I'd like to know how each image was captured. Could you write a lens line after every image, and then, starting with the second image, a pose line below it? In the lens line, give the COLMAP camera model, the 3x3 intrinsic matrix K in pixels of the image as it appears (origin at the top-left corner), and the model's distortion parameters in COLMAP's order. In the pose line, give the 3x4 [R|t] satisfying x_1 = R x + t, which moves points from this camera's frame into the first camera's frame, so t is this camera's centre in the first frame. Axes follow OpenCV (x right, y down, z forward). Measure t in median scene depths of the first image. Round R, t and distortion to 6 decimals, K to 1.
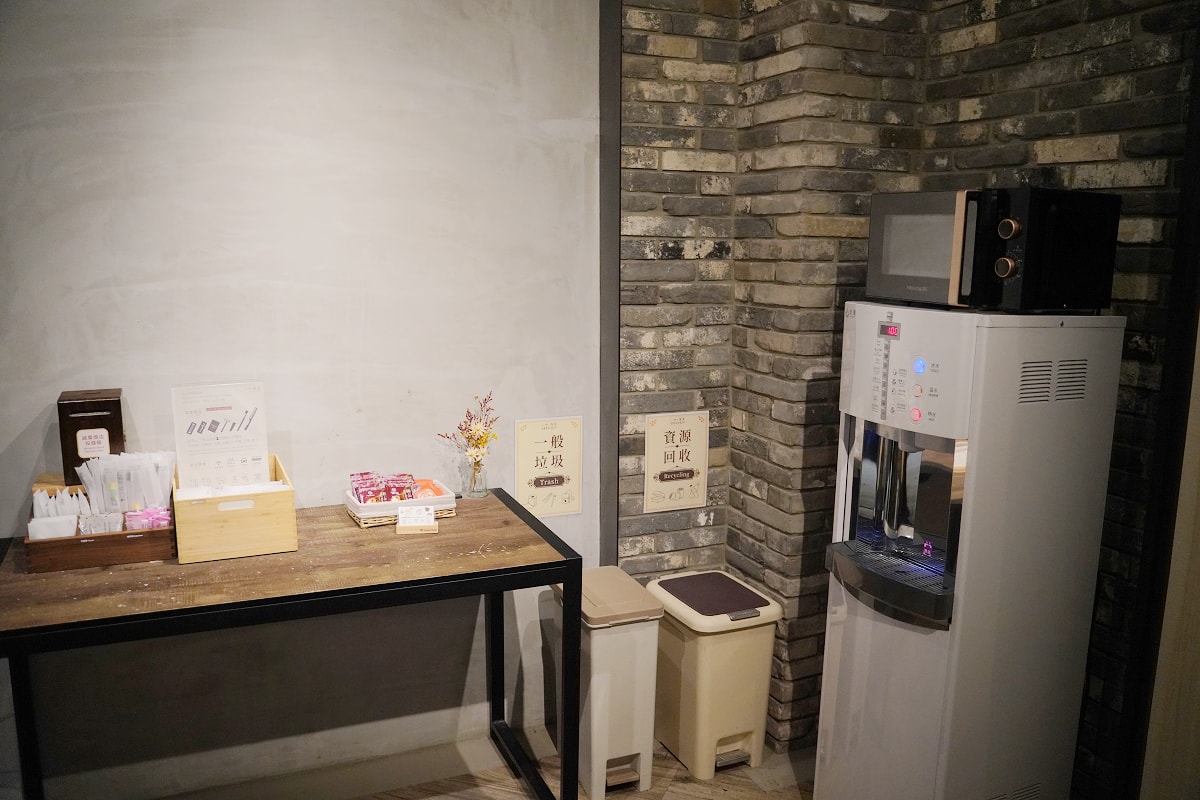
lens RADIAL K [[949.8, 0, 599.7], [0, 949.8, 411.1], [0, 0, 1]] dist [-0.046012, 0.006795]
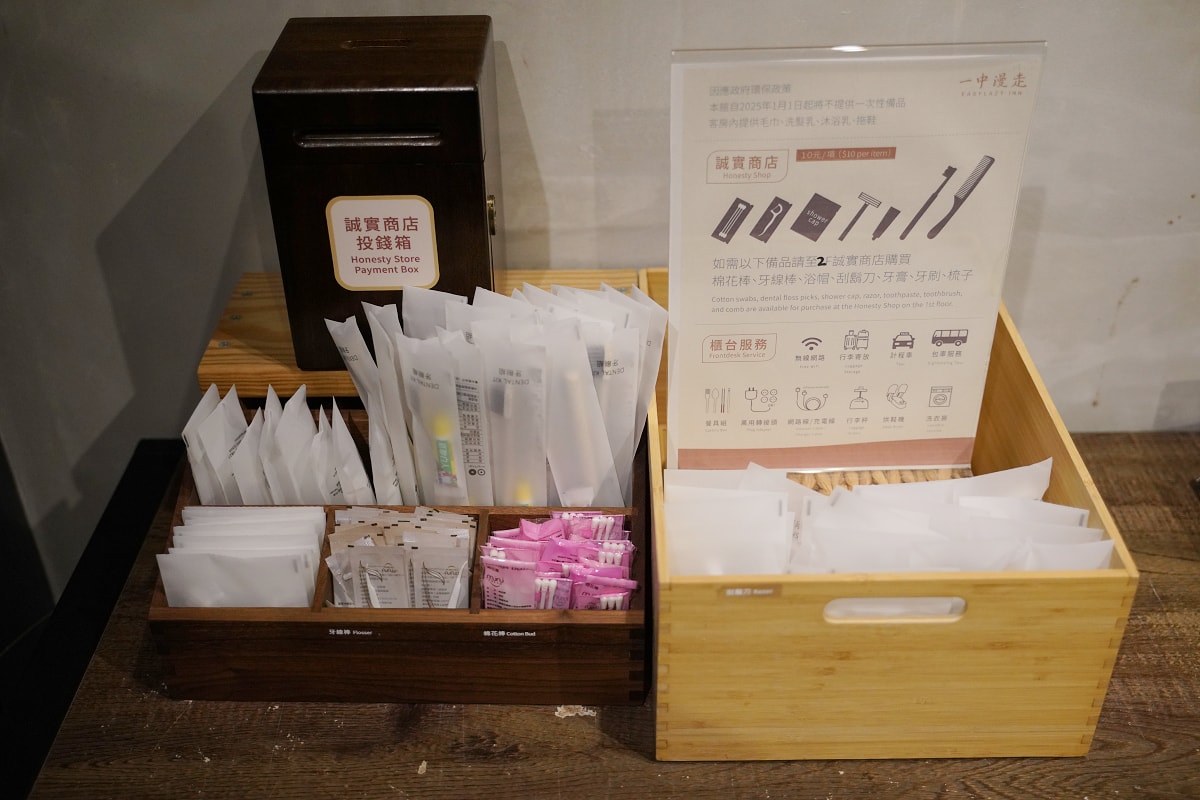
lens RADIAL K [[1376.7, 0, 593.4], [0, 1376.7, 398.3], [0, 0, 1]] dist [-0.034360, 0.000000]
pose [[0.907264, 0.215080, -0.361405, -0.336254], [-0.056072, 0.913526, 0.402897, -0.087659], [0.416808, -0.345269, 0.840869, 0.683289]]
